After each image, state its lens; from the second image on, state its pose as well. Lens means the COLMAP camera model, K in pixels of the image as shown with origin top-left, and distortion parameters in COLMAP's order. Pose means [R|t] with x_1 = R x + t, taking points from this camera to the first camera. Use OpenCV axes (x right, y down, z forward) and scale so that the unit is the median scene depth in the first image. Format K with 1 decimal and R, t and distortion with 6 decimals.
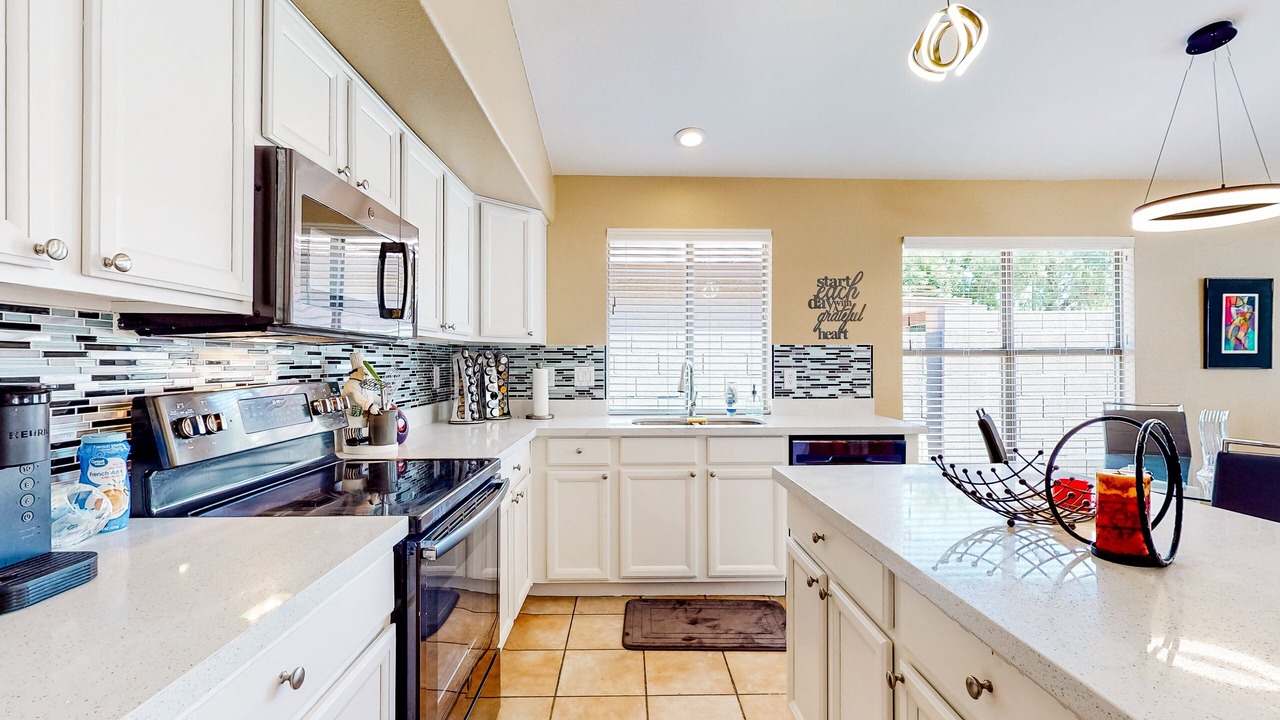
lens RADIAL K [[559.9, 0, 640.0], [0, 559.9, 360.0], [0, 0, 1]] dist [-0.000422, 0.000043]
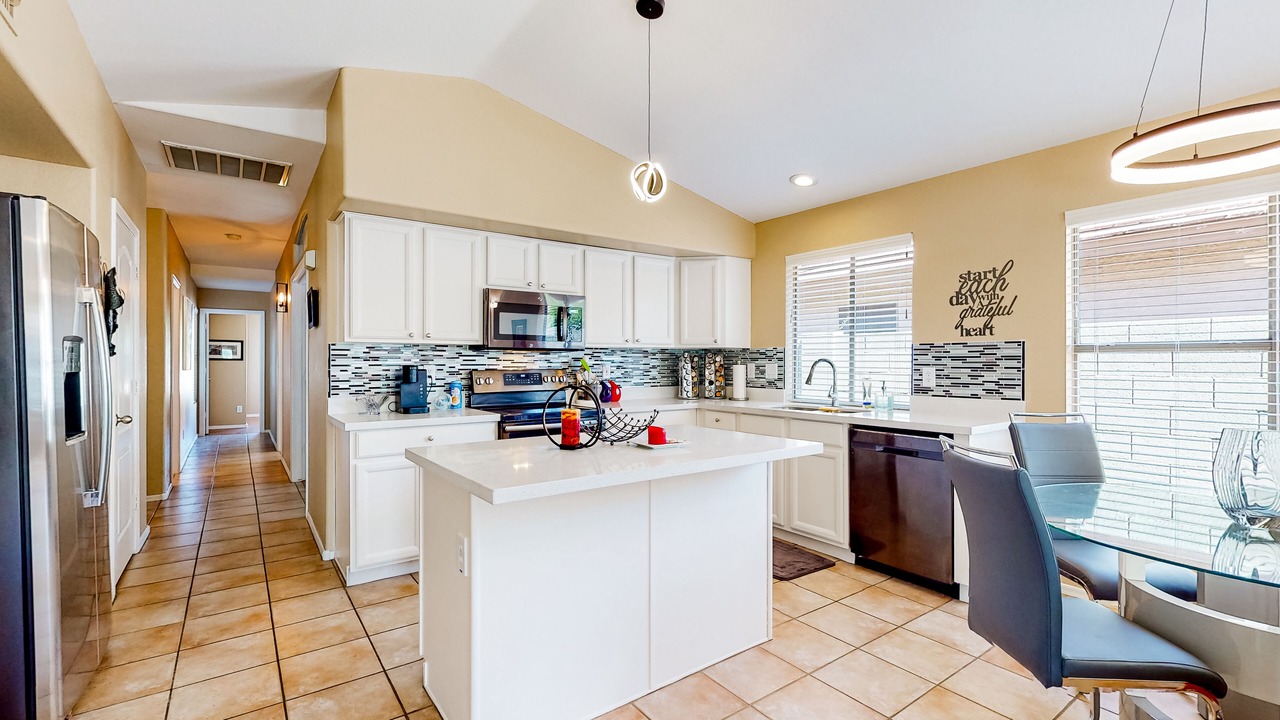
lens RADIAL K [[559.9, 0, 640.0], [0, 559.9, 360.0], [0, 0, 1]] dist [-0.000422, 0.000043]
pose [[0.567044, -0.001036, -0.823687, 0.806378], [0.002749, 0.999996, 0.000635, 0.001151], [0.823683, -0.002624, 0.567045, -0.007283]]
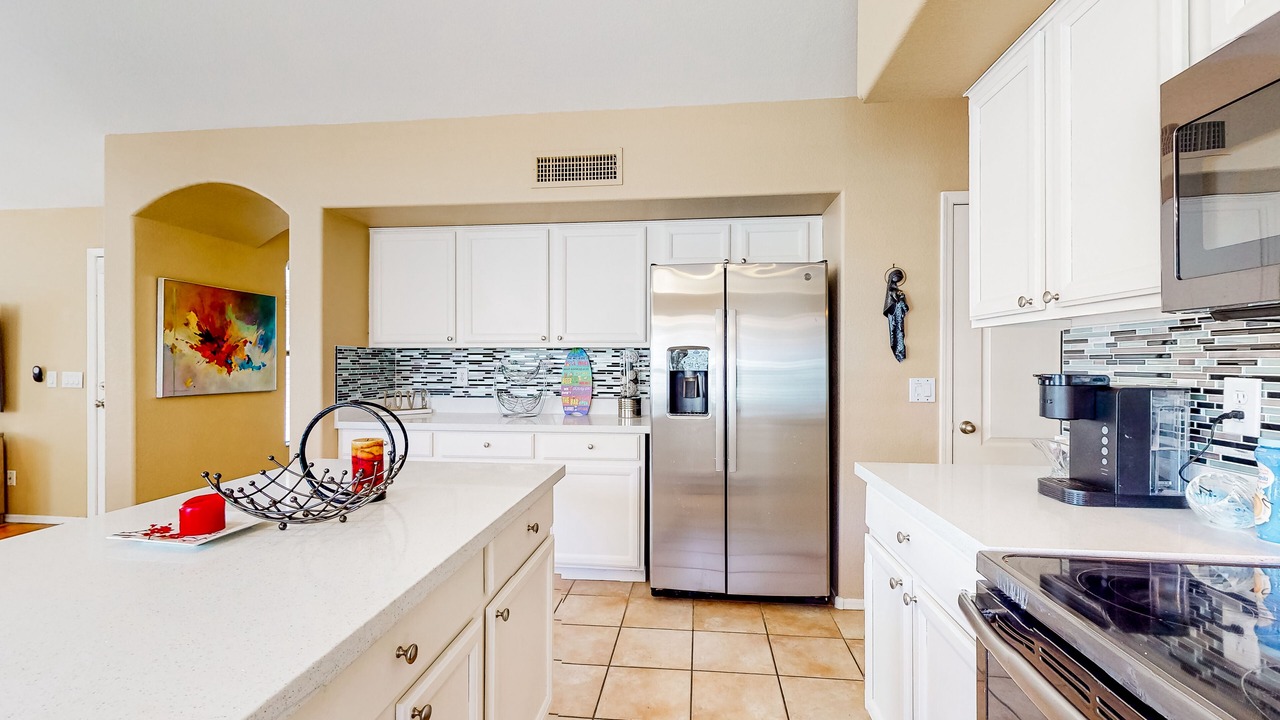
lens RADIAL K [[559.9, 0, 640.0], [0, 559.9, 360.0], [0, 0, 1]] dist [-0.000422, 0.000043]
pose [[-0.991103, -0.004161, 0.133035, -0.005413], [-0.005058, 0.999967, -0.006399, 0.003551], [-0.133004, -0.007015, -0.991091, 0.661061]]
